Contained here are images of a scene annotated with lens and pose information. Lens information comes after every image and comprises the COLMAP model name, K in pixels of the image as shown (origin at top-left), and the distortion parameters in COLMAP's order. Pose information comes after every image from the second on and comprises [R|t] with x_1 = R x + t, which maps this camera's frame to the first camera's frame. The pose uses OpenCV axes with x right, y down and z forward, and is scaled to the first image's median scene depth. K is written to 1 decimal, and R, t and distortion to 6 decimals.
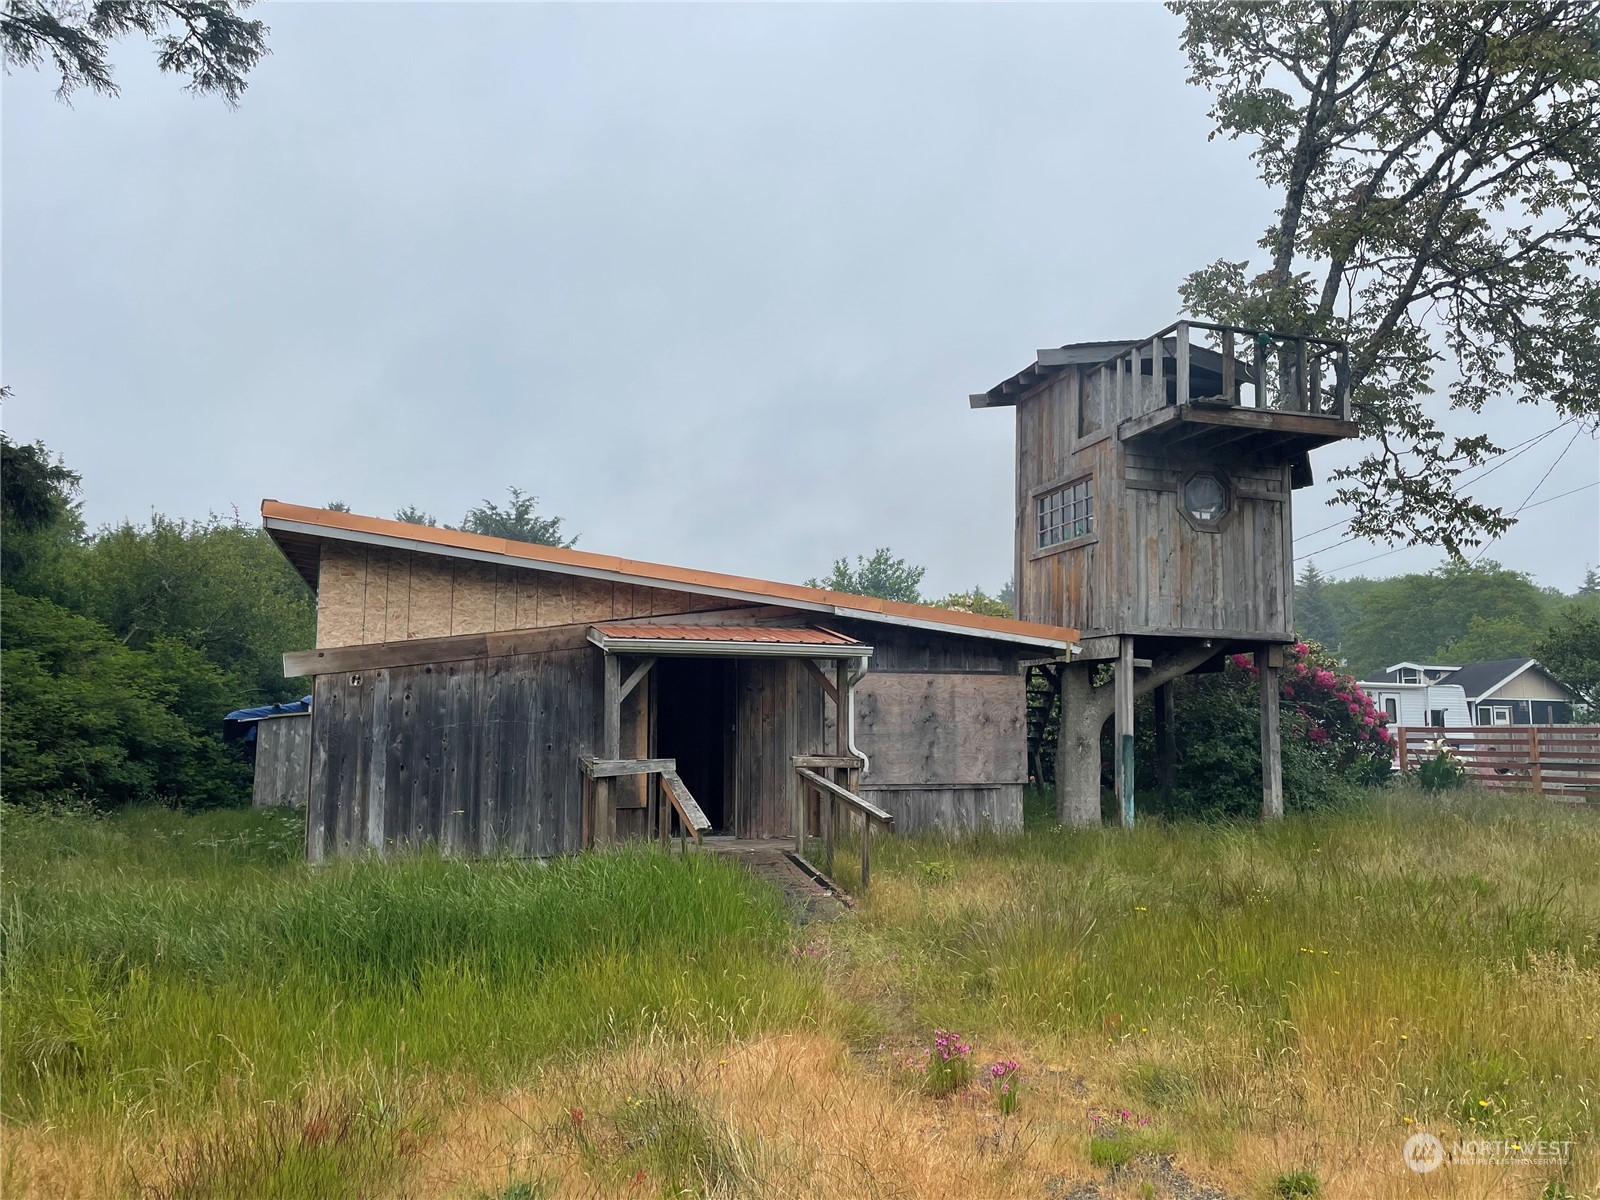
lens RADIAL K [[1183.1, 0, 800.0], [0, 1183.1, 600.0], [0, 0, 1]] dist [0.087444, -0.001531]
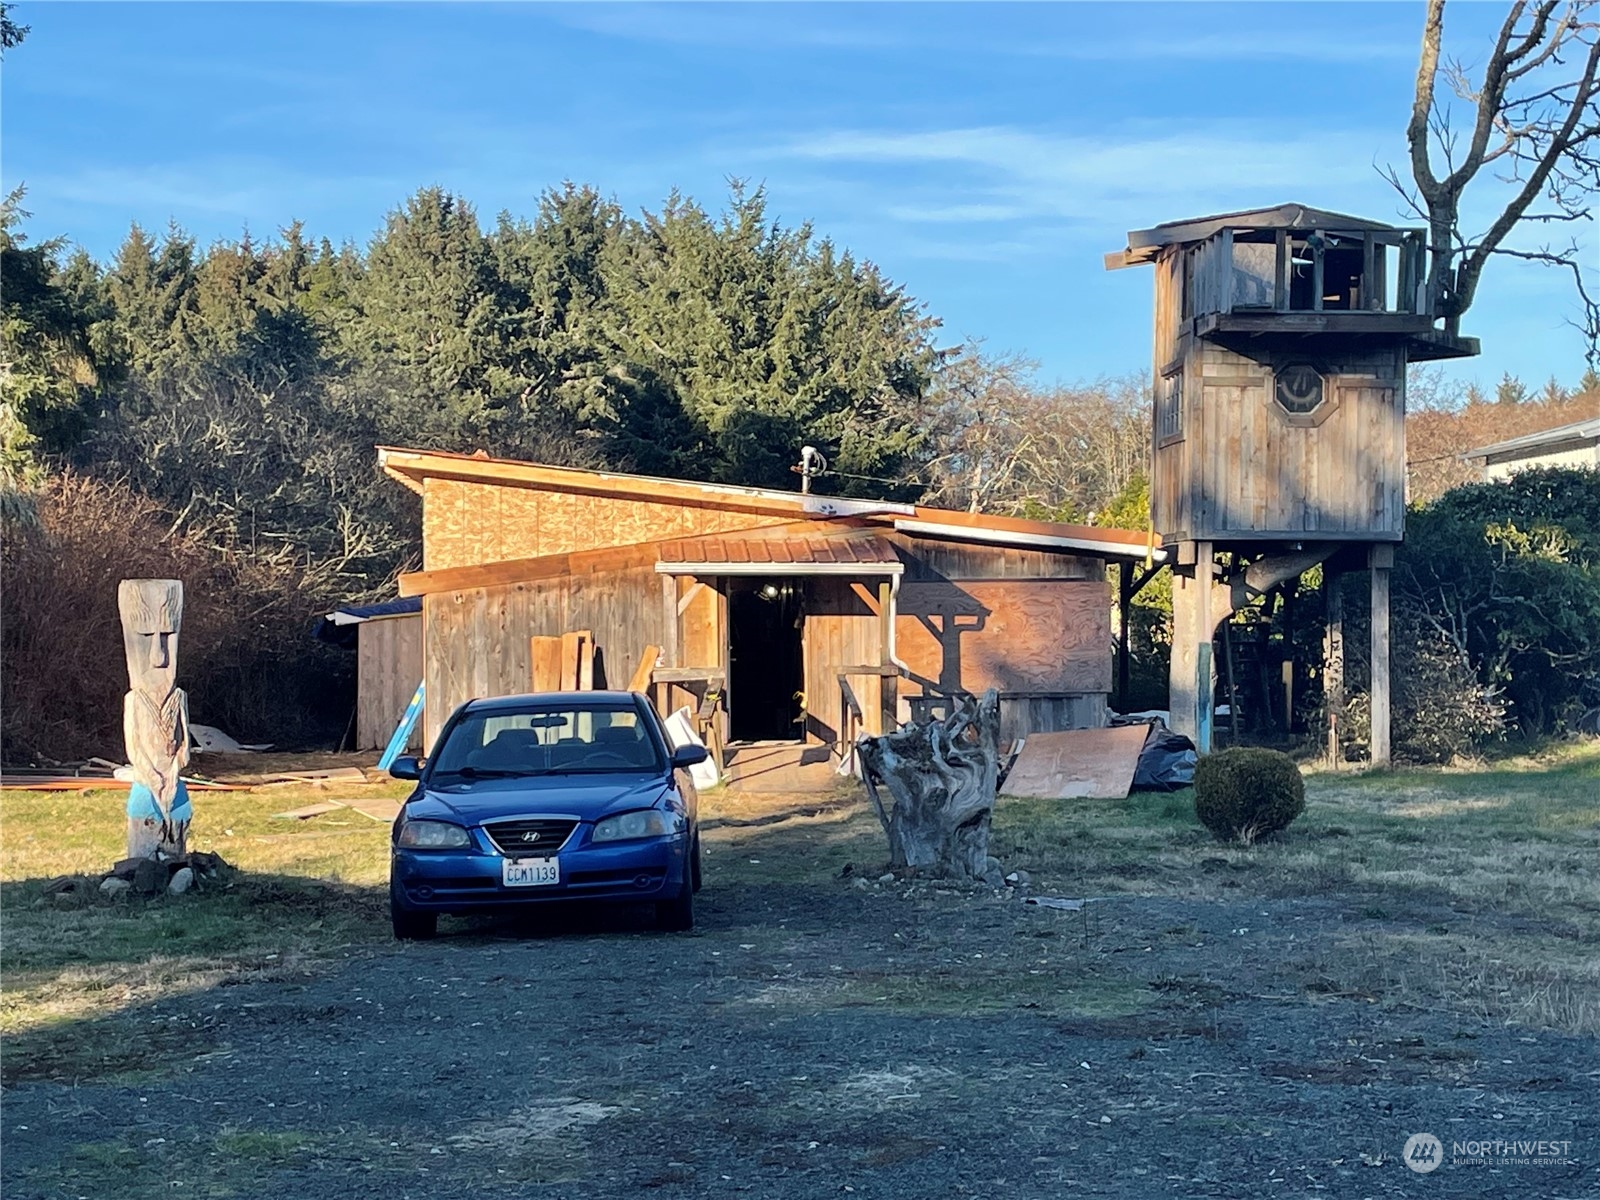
lens RADIAL K [[2865.6, 0, 800.0], [0, 2865.6, 600.0], [0, 0, 1]] dist [0.625744, 0.034117]
pose [[0.969200, -0.008906, -0.246115, 0.535258], [0.034609, 0.994354, 0.100308, -0.169269], [0.243832, -0.105736, 0.964036, -1.355851]]
